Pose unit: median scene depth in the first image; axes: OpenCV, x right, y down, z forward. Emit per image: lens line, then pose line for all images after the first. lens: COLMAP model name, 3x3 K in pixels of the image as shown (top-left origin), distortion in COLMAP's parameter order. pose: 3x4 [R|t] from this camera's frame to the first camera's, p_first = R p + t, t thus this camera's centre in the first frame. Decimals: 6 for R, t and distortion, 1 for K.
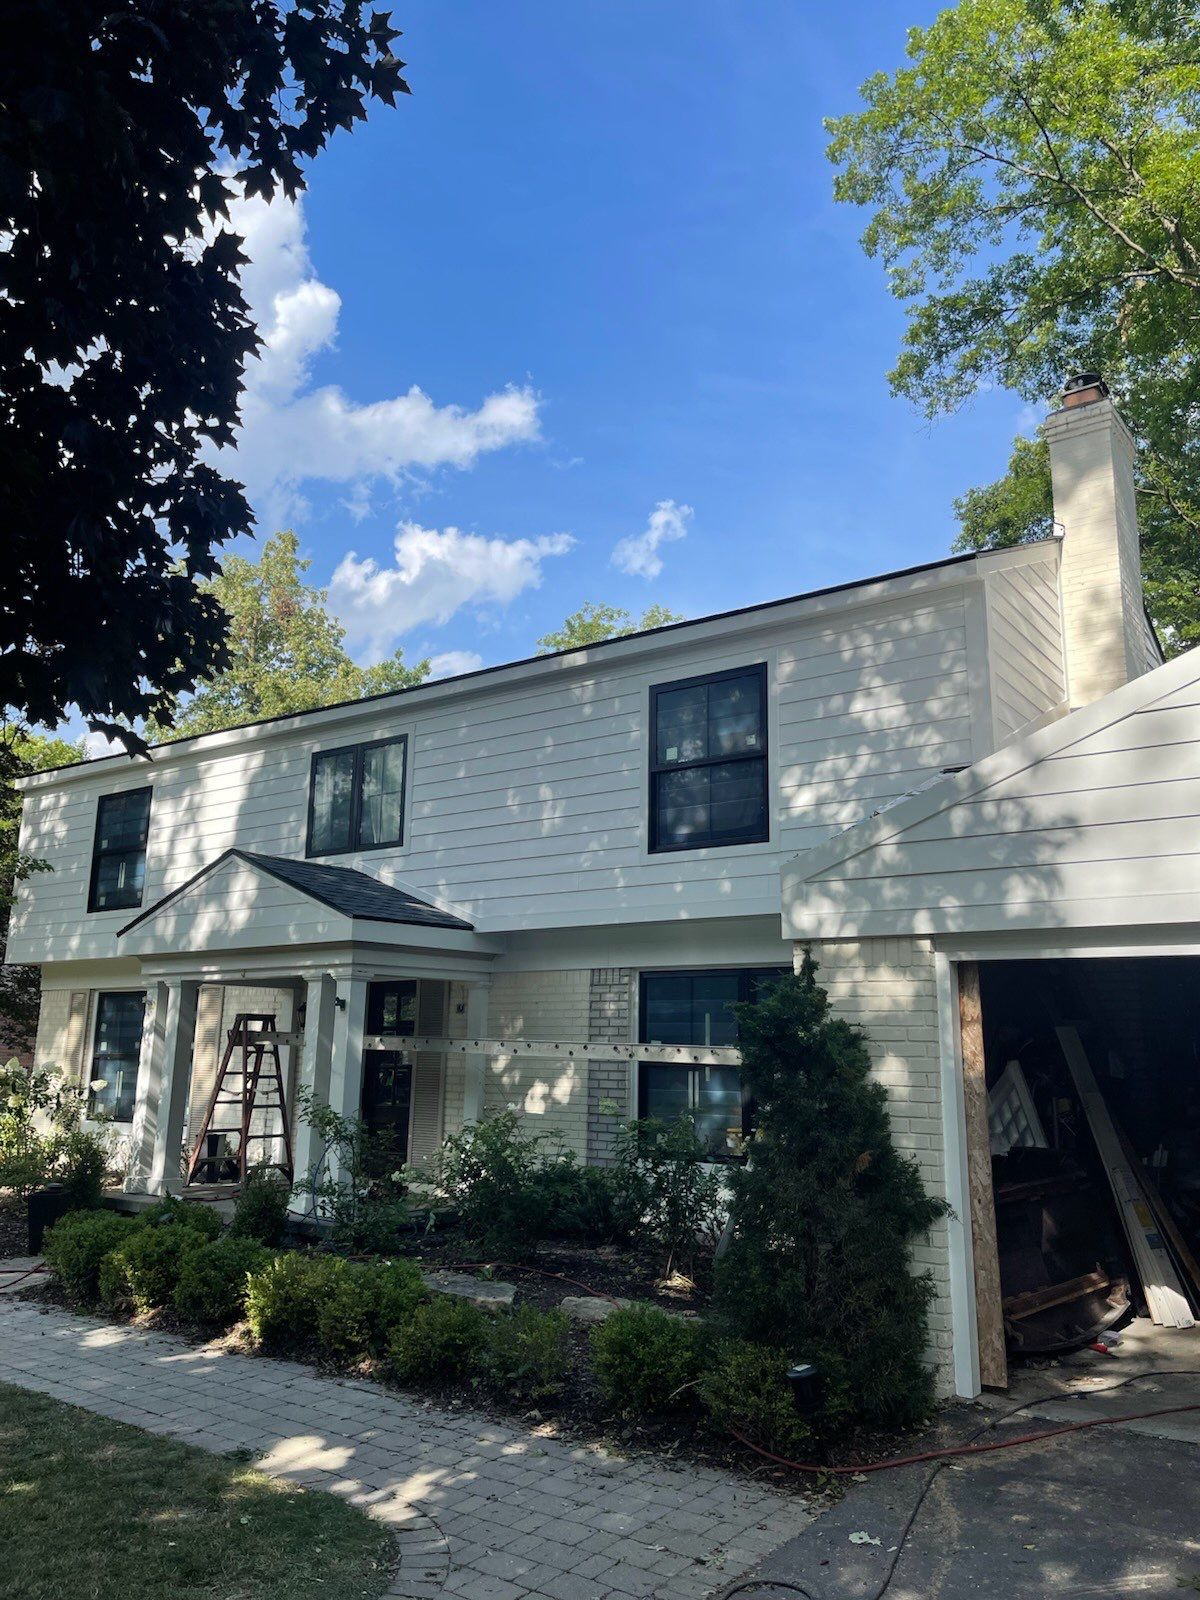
lens RADIAL K [[1158.3, 0, 600.0], [0, 1158.3, 800.0], [0, 0, 1]] dist [-0.006308, -0.005328]
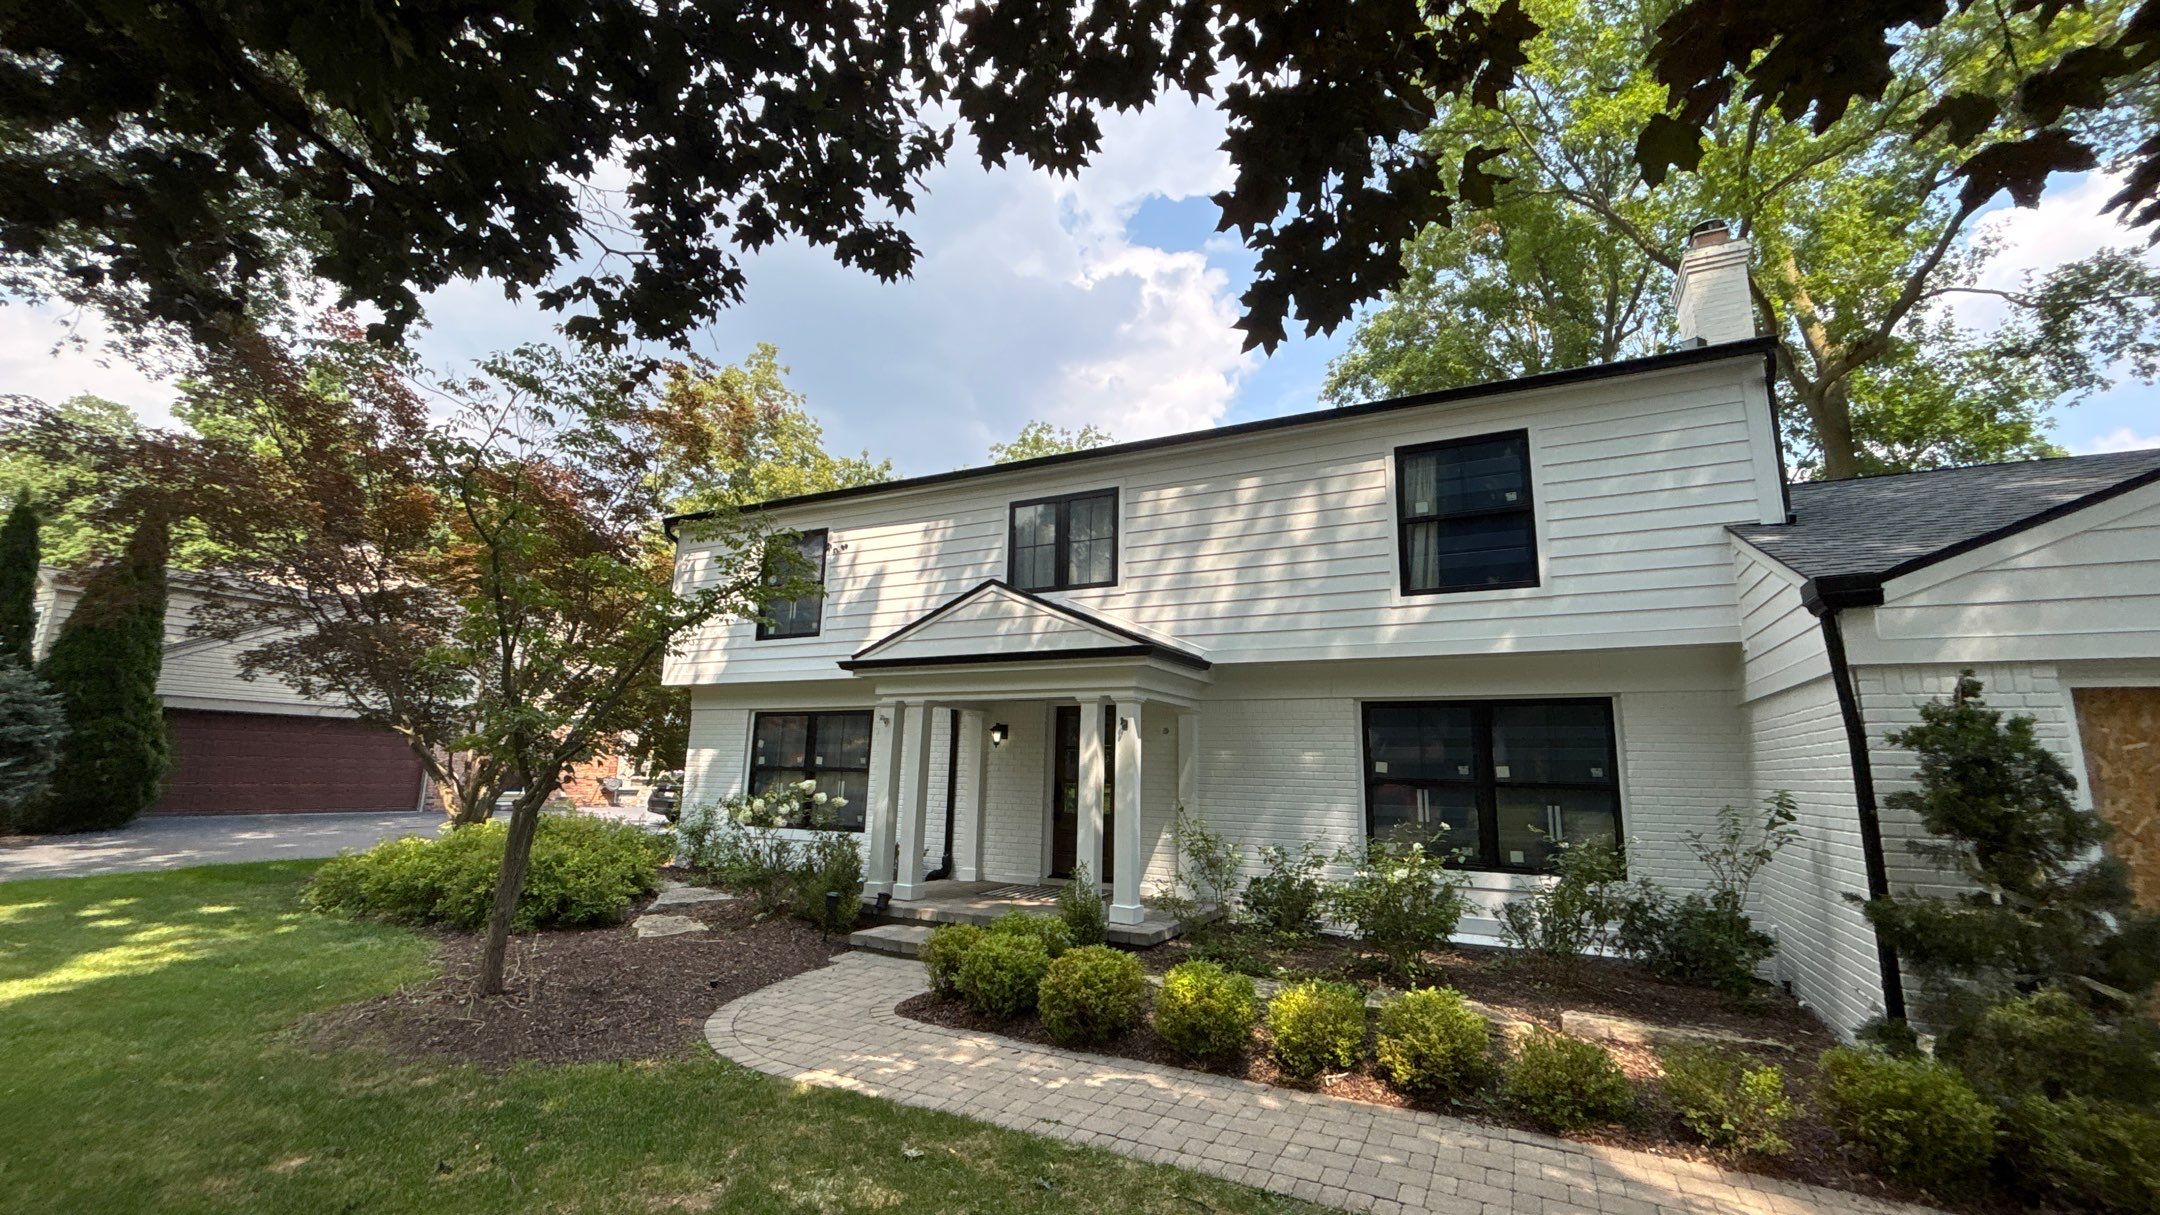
lens RADIAL K [[858.0, 0, 1084.1], [0, 858.0, 601.0], [0, 0, 1]] dist [-0.000751, -0.000361]
pose [[0.989509, 0.037657, 0.139477, -0.375584], [-0.040342, 0.999050, 0.016471, 0.050502], [-0.138724, -0.021925, 0.990088, 0.223582]]
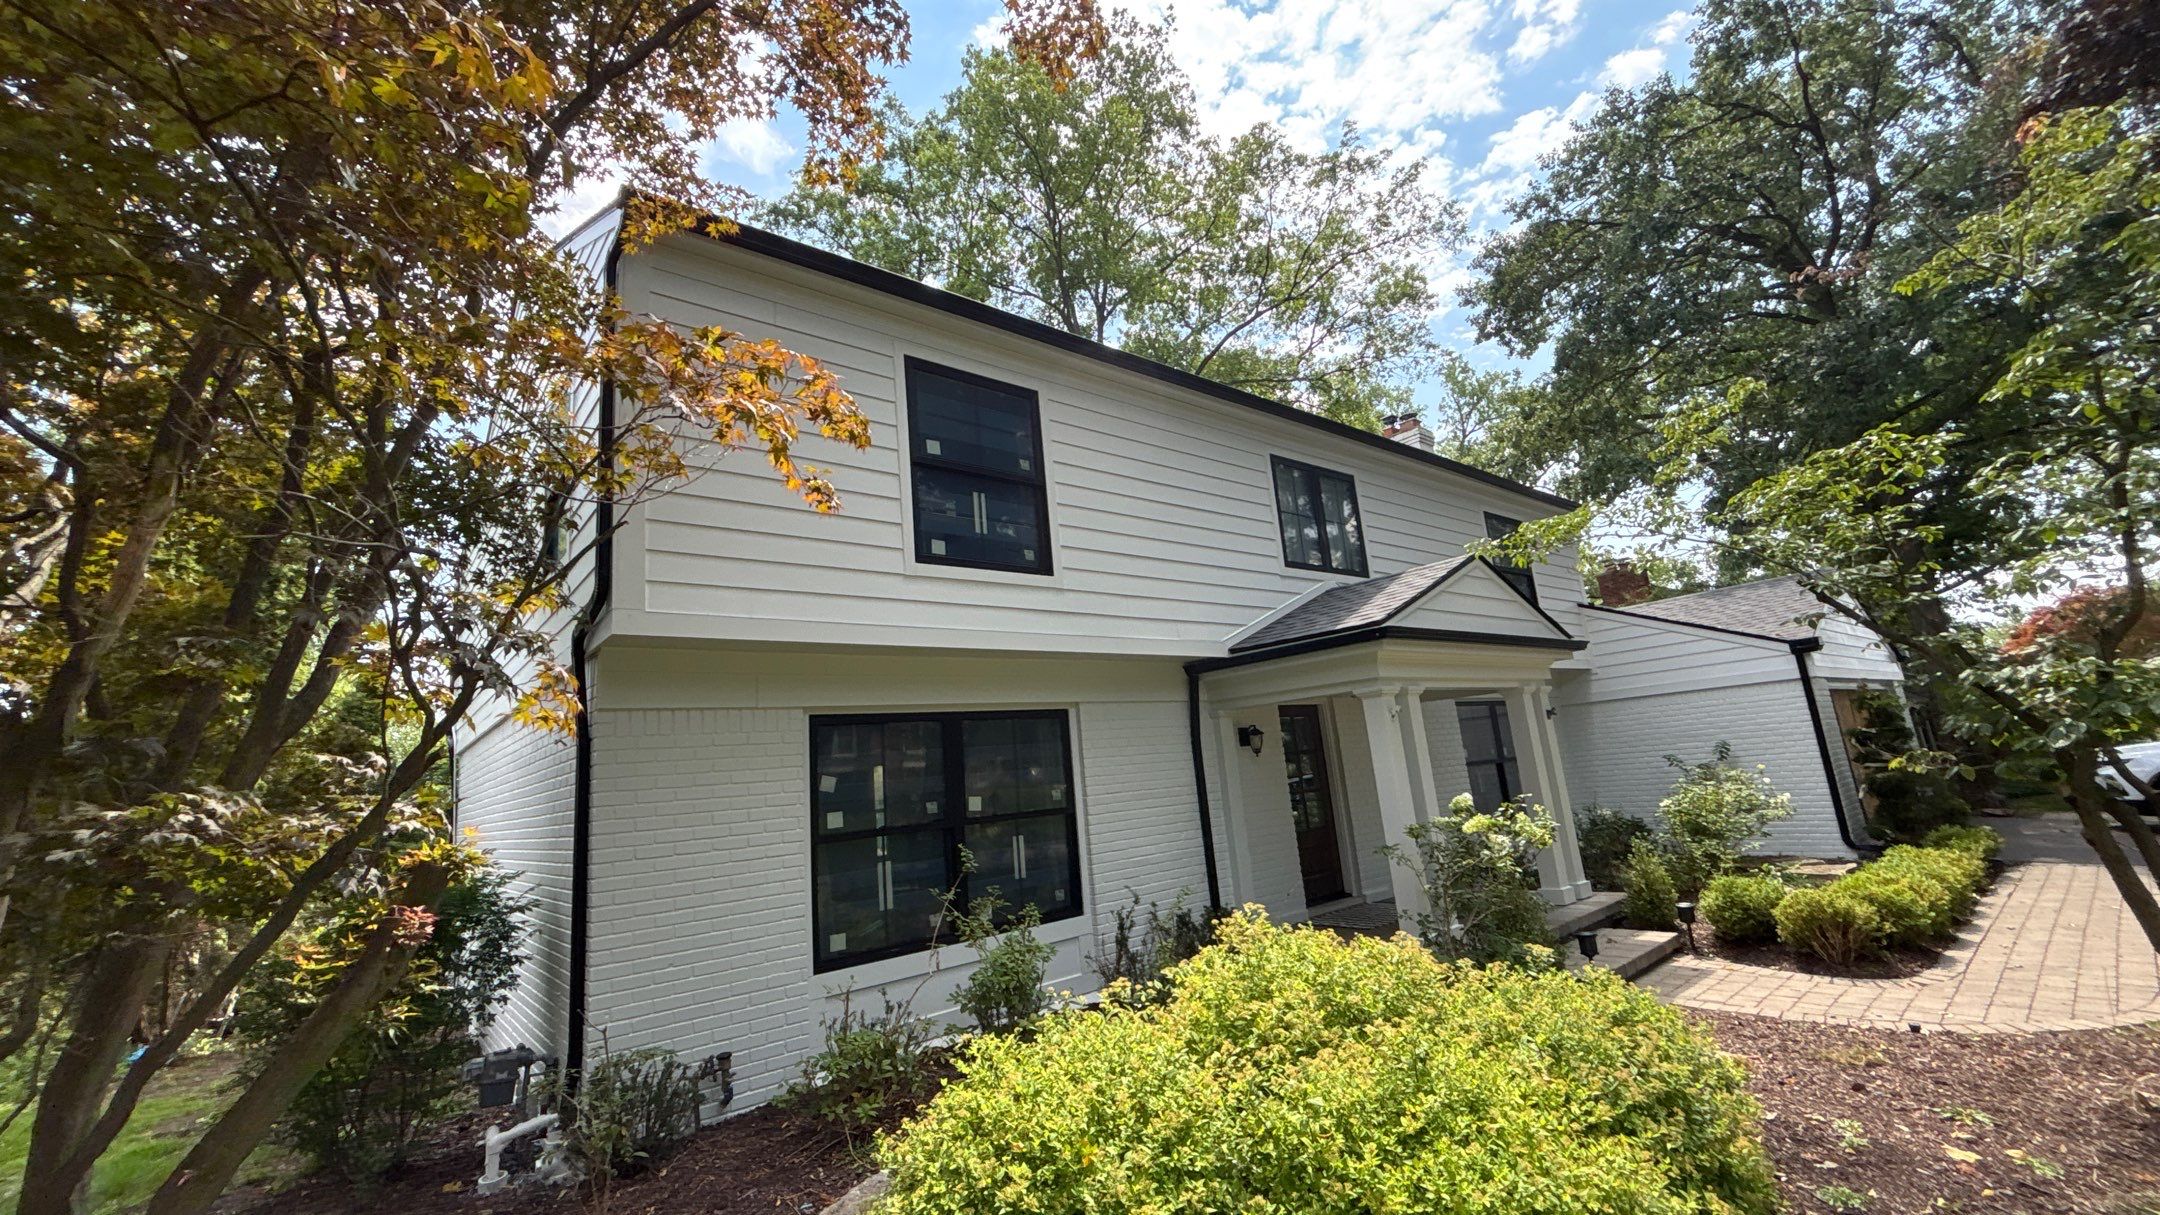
lens RADIAL K [[858.0, 0, 1084.1], [0, 858.0, 601.0], [0, 0, 1]] dist [-0.000751, -0.000361]
pose [[0.251420, 0.159974, 0.954566, -0.475884], [-0.114770, 0.984215, -0.134715, 0.137111], [-0.961049, -0.075686, 0.265811, 0.733806]]
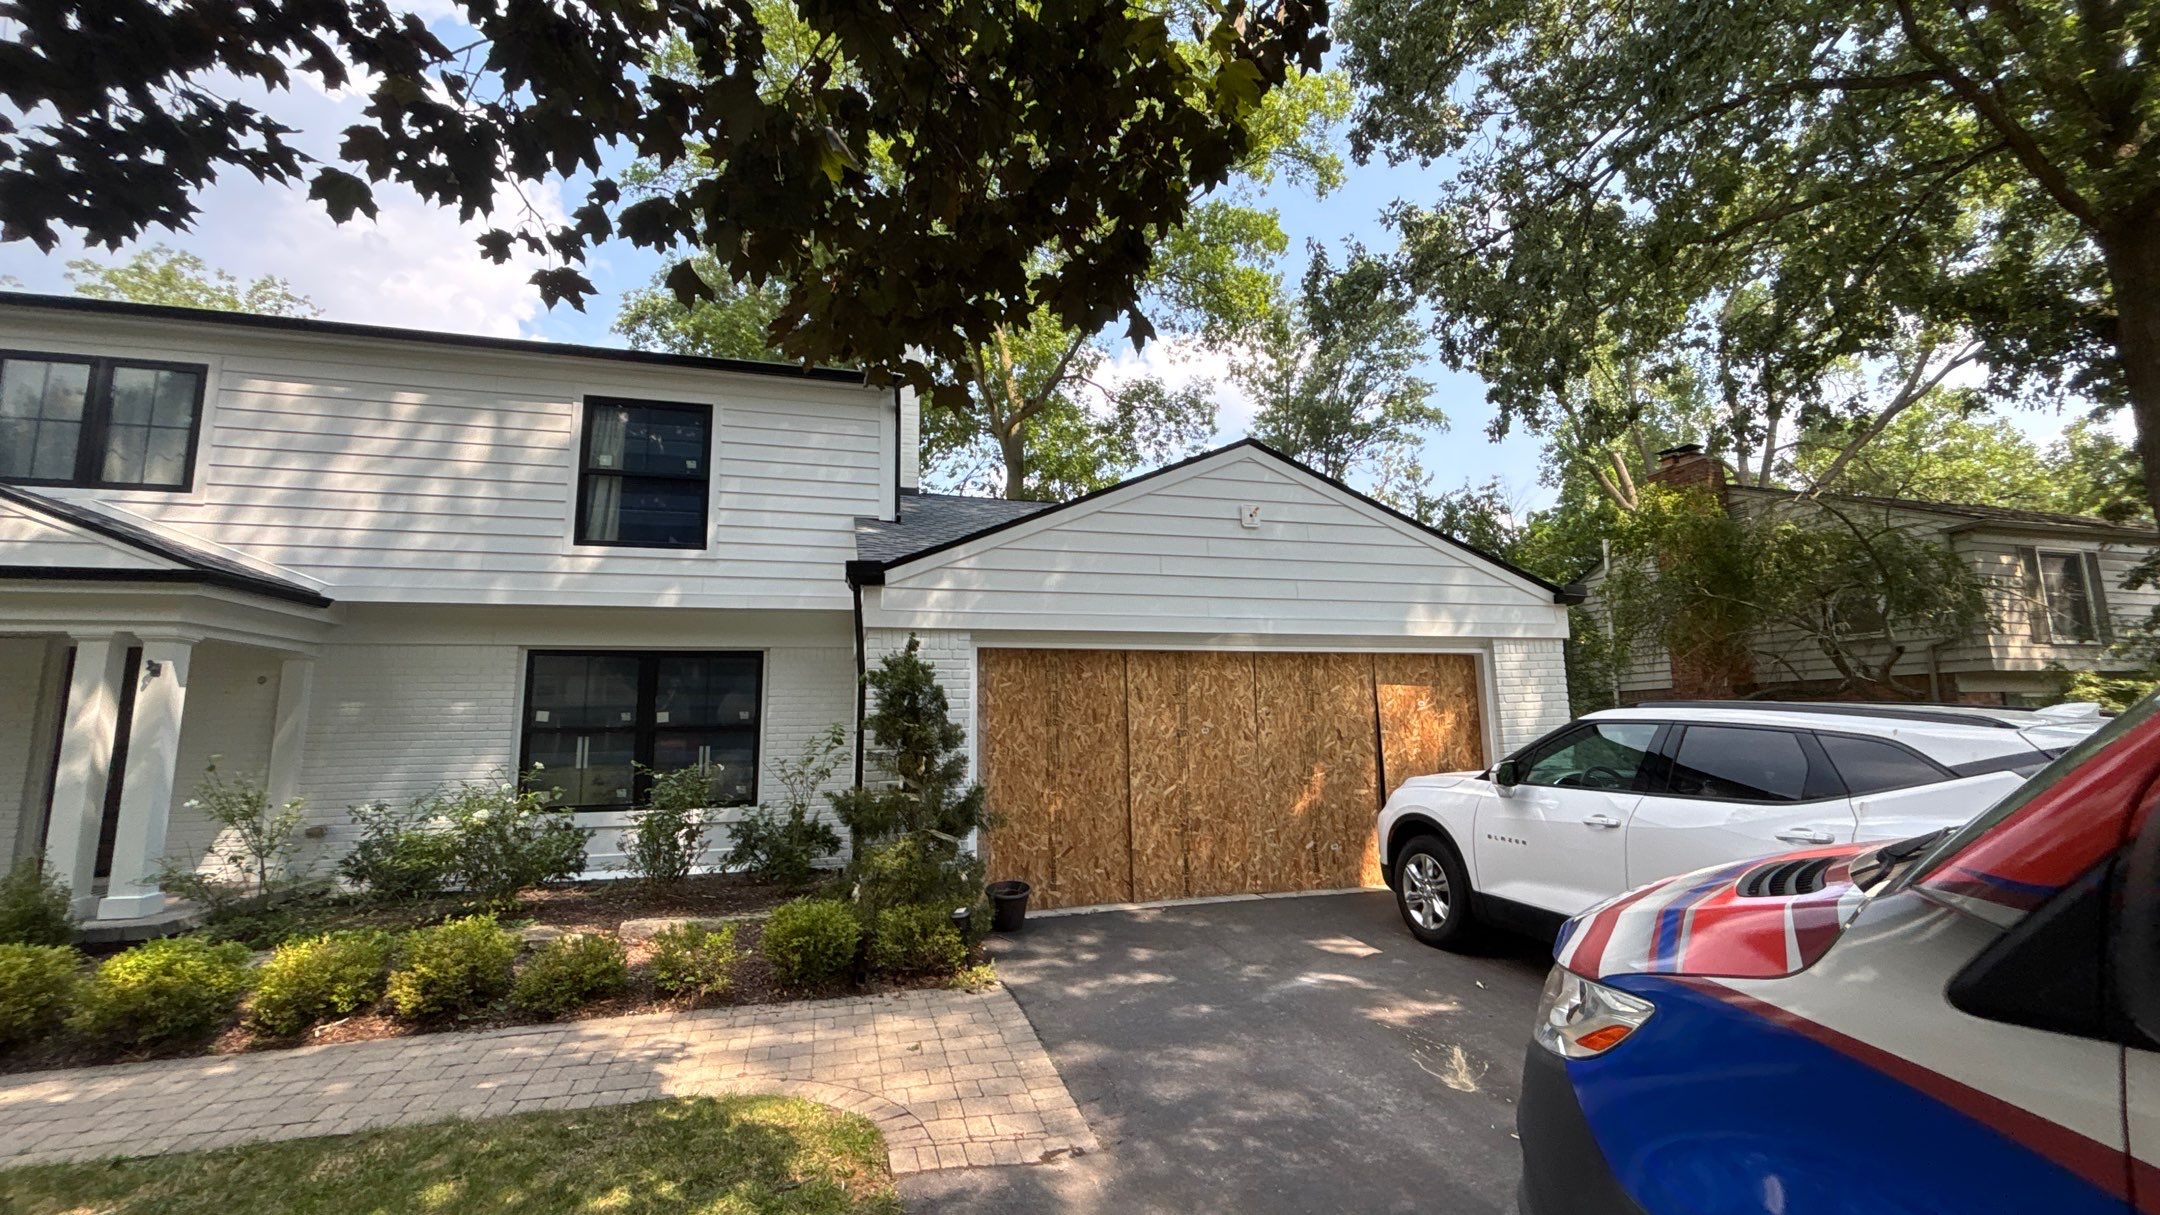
lens RADIAL K [[859.1, 0, 1064.1], [0, 859.1, 610.1], [0, 0, 1]] dist [-0.000085, -0.000199]
pose [[0.628909, 0.085987, 0.772709, -0.294185], [-0.139722, 0.990185, 0.003532, 0.040235], [-0.764821, -0.110186, 0.634750, 0.109475]]
